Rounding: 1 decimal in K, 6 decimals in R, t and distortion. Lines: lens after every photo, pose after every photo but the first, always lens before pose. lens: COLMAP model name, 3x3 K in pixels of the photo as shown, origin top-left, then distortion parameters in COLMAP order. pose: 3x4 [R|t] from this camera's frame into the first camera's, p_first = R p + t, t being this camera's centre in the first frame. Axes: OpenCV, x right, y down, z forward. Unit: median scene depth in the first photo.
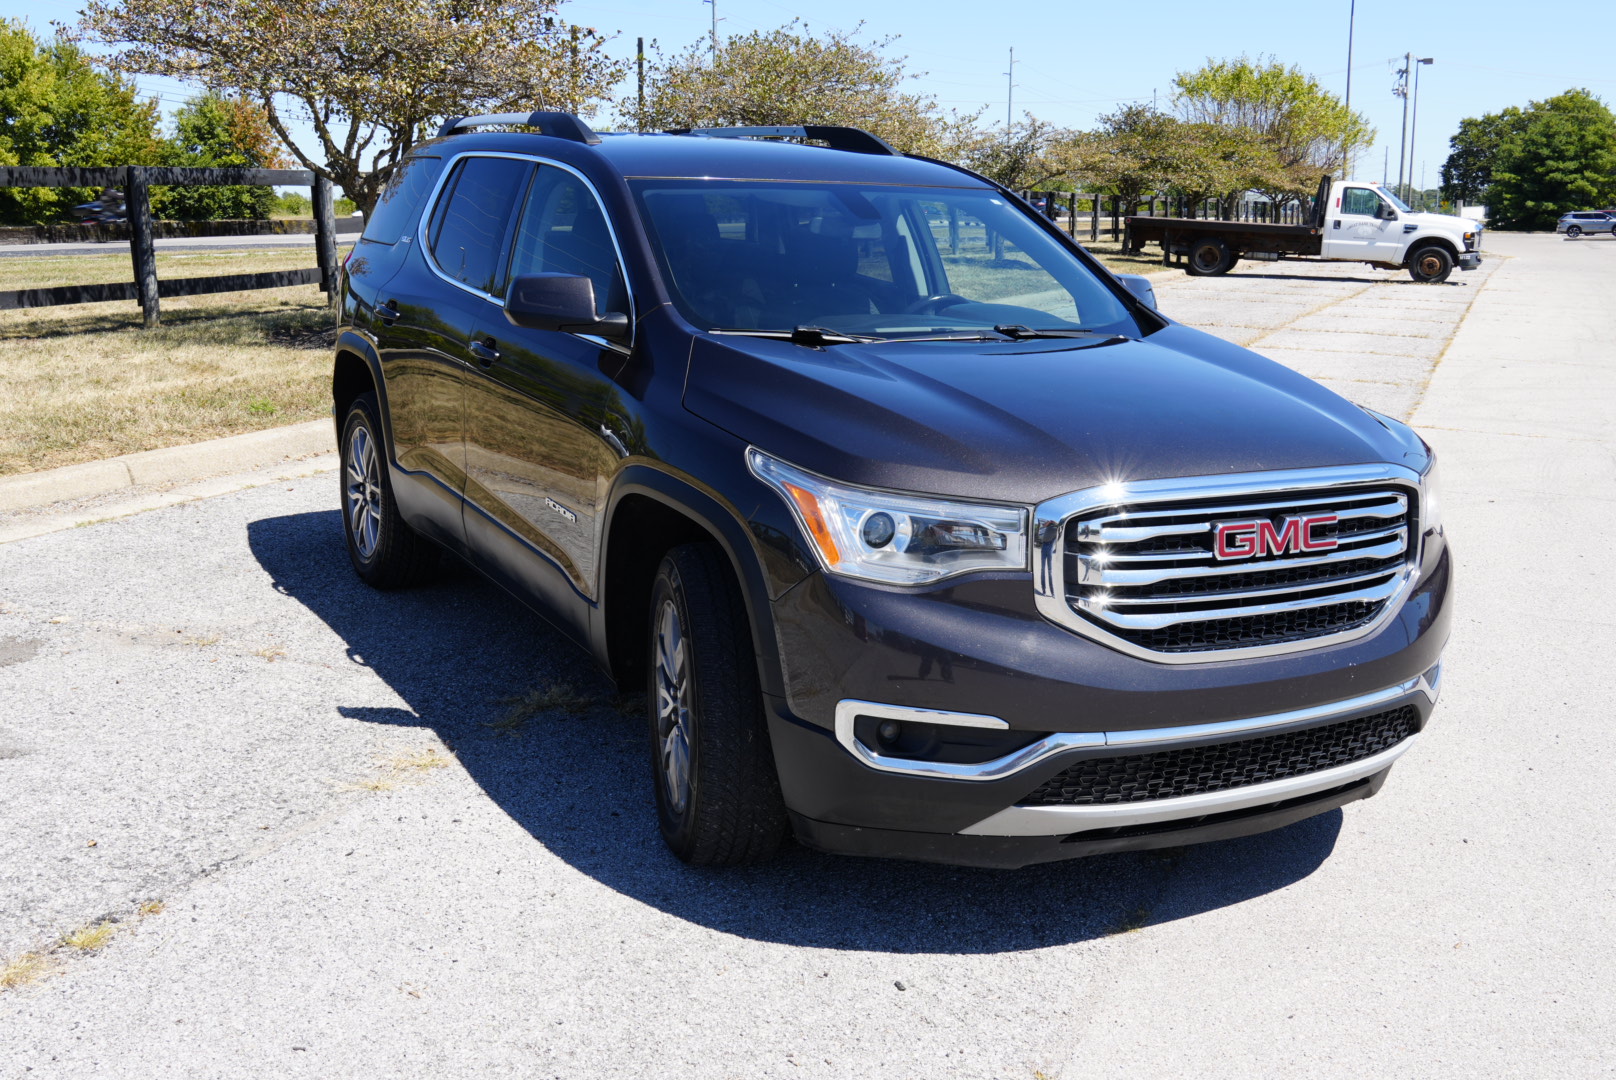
lens RADIAL K [[1631.4, 0, 808.0], [0, 1631.4, 540.0], [0, 0, 1]] dist [0.002577, 0.027177]
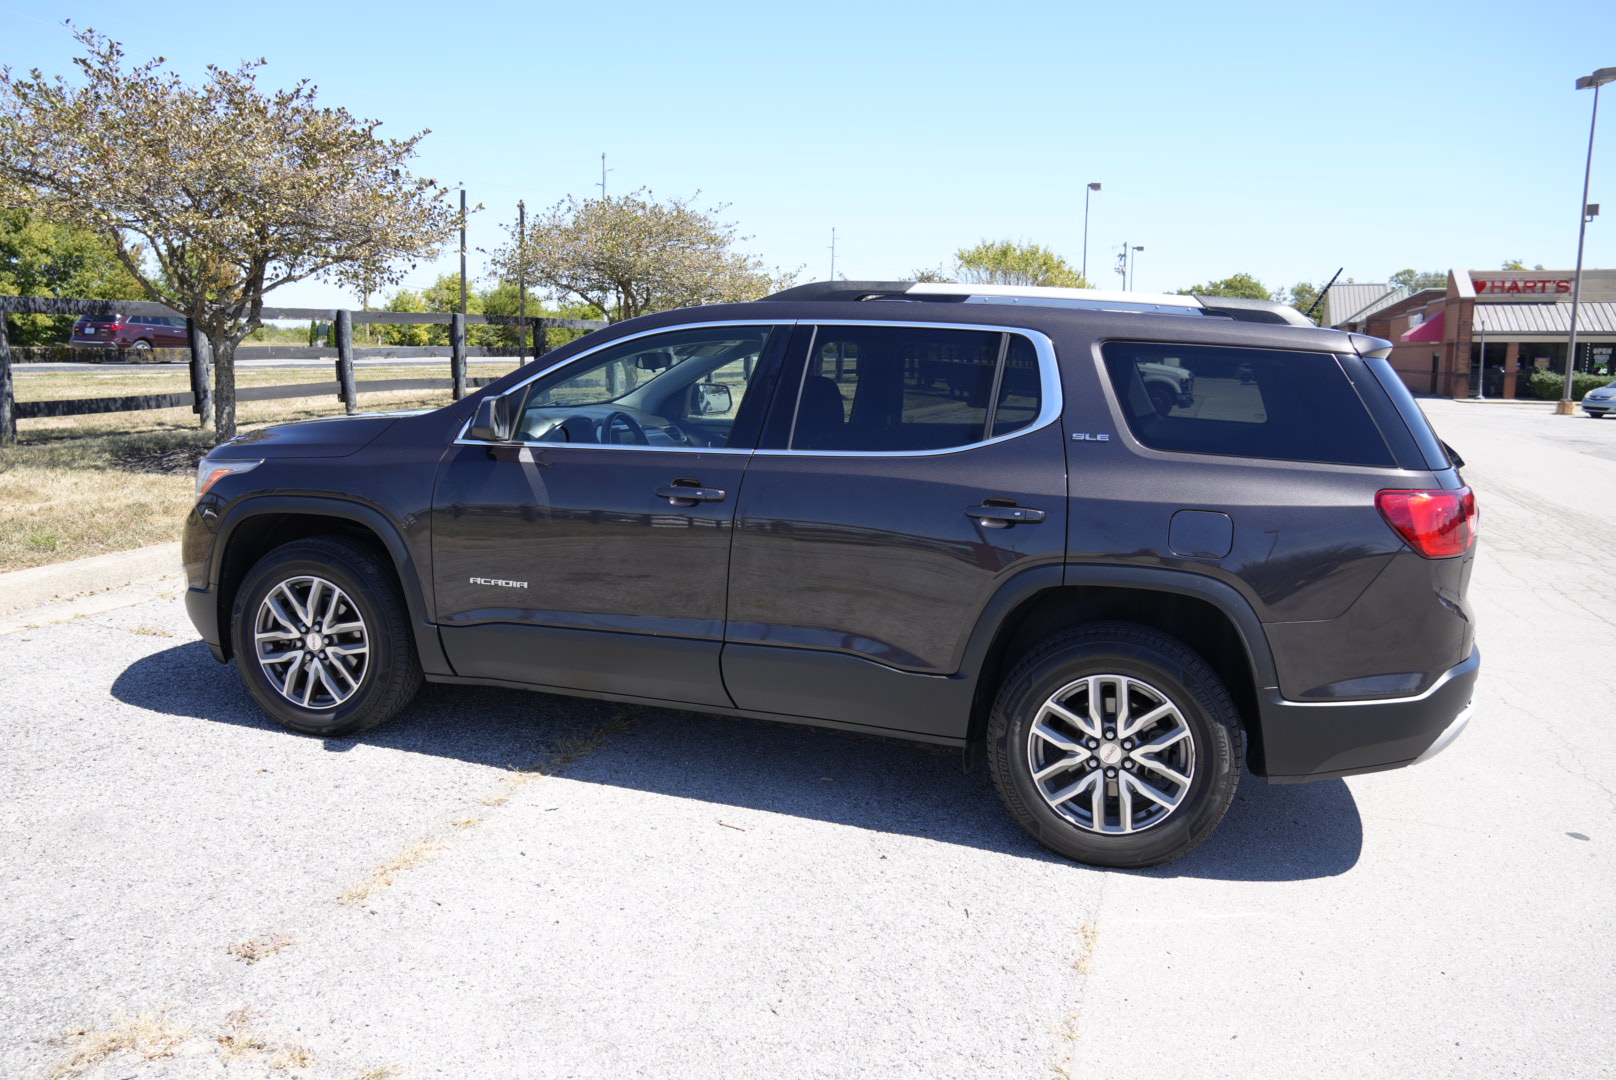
lens RADIAL K [[1213.9, 0, 808.0], [0, 1213.9, 540.0], [0, 0, 1]] dist [-0.045024, 0.054235]
pose [[0.994878, 0.008323, 0.100744, 0.024745], [-0.004143, 0.999124, -0.041637, -0.029138], [-0.101002, 0.041006, 0.994041, 0.130882]]
